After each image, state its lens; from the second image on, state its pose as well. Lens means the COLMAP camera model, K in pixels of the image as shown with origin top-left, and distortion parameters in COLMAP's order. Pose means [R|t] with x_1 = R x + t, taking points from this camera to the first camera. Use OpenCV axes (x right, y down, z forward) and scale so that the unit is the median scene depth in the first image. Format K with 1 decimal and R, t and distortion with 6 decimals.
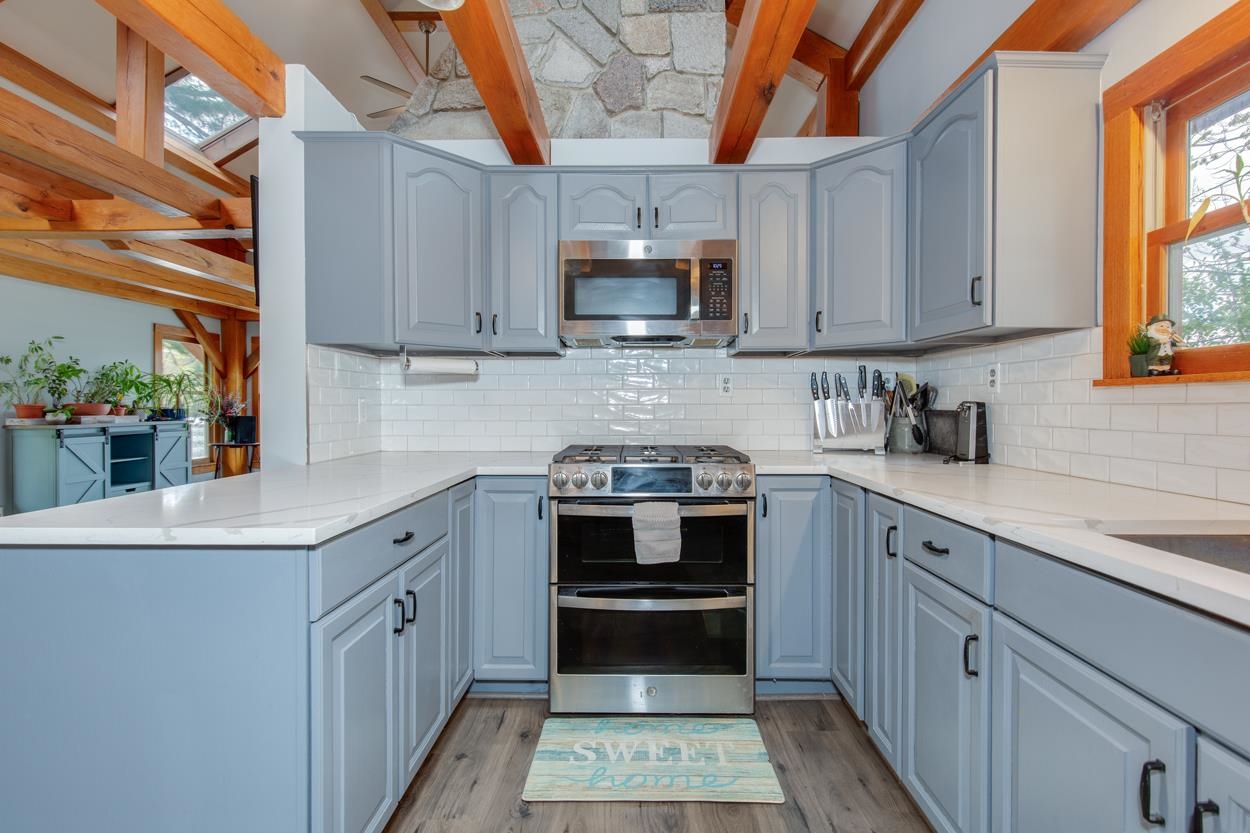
lens RADIAL K [[570.1, 0, 614.1], [0, 570.1, 411.1], [0, 0, 1]] dist [0.007192, -0.004879]
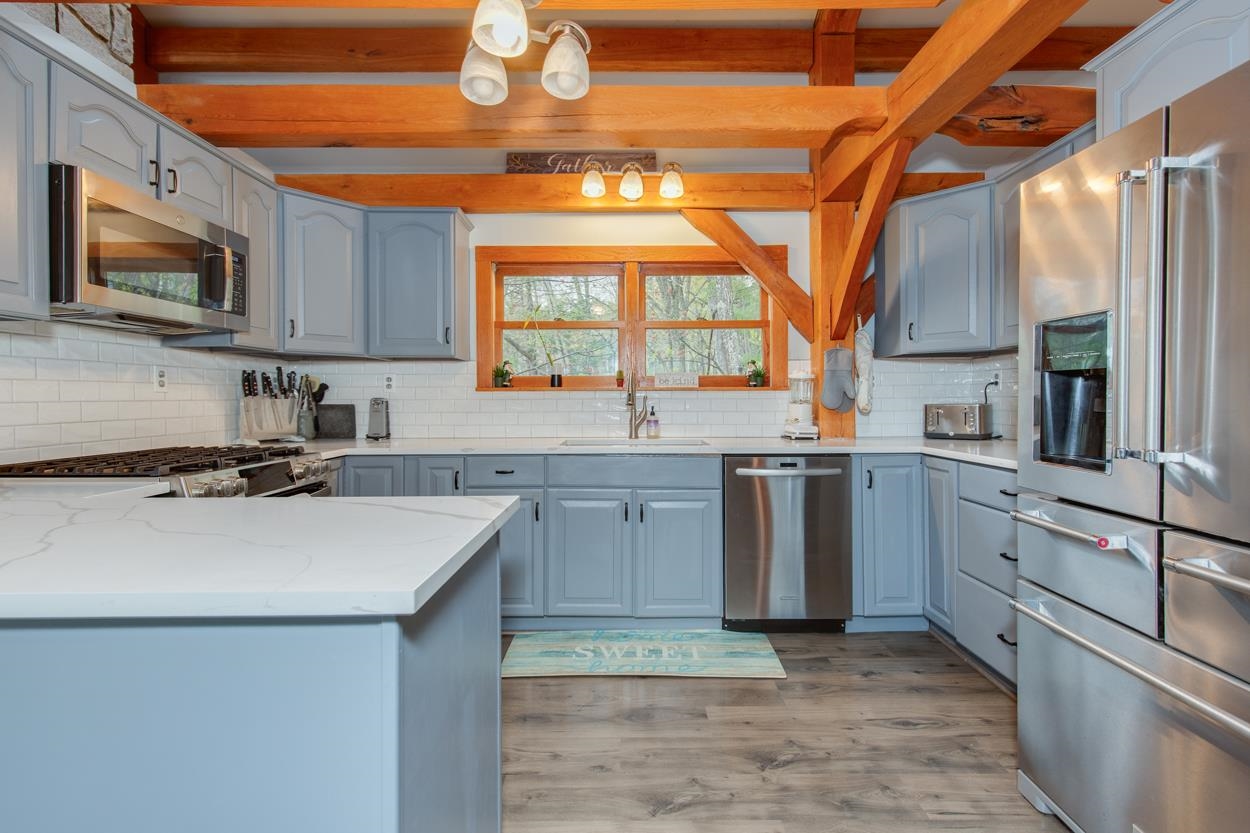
lens RADIAL K [[570.1, 0, 627.7], [0, 570.1, 404.5], [0, 0, 1]] dist [0.007192, -0.004879]
pose [[-0.018732, -0.012004, 0.999752, -0.866636], [0.010657, 0.999869, 0.012205, -0.010782], [-0.999768, 0.010883, -0.018602, 0.367820]]
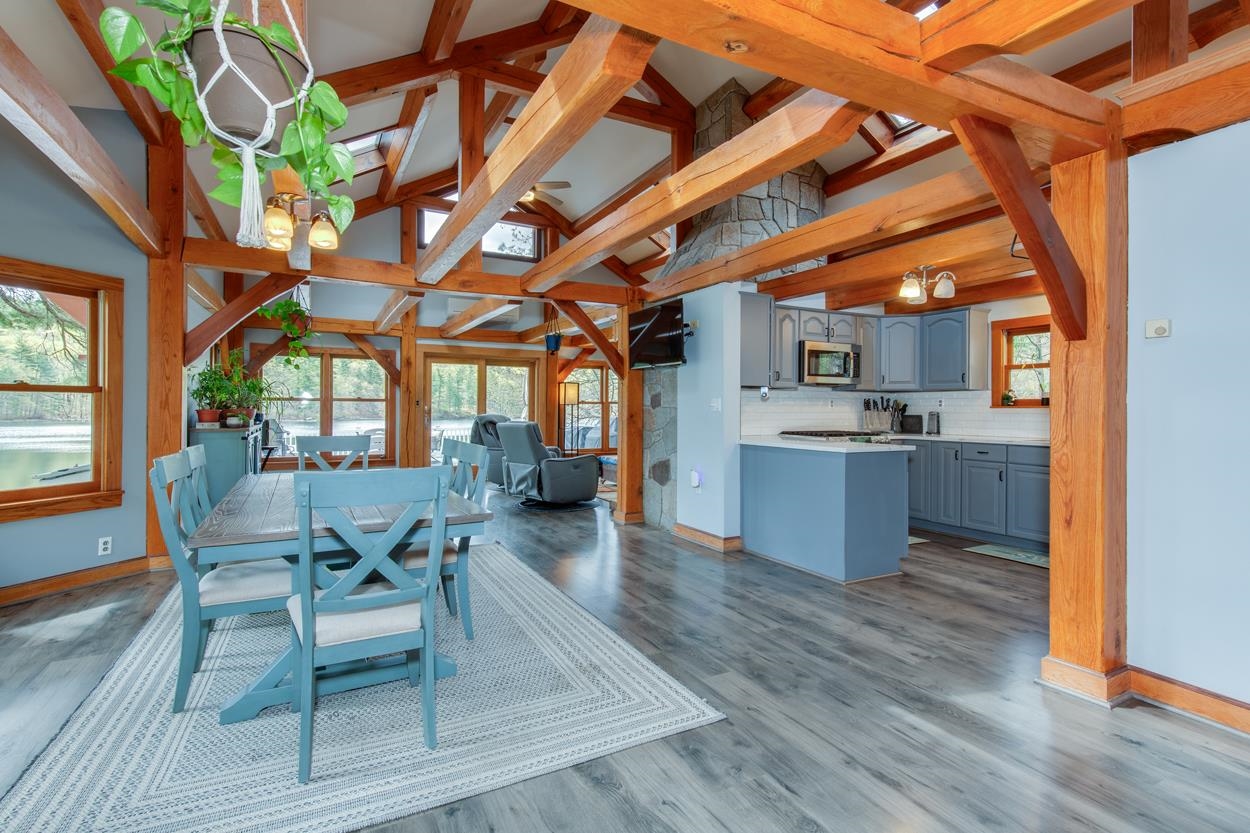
lens RADIAL K [[570.1, 0, 598.0], [0, 570.1, 402.2], [0, 0, 1]] dist [0.007192, -0.004879]
pose [[0.897733, 0.009438, 0.440440, -1.976219], [-0.002202, 0.999854, -0.016936, -0.012467], [-0.440535, 0.014234, 0.897622, -0.729968]]
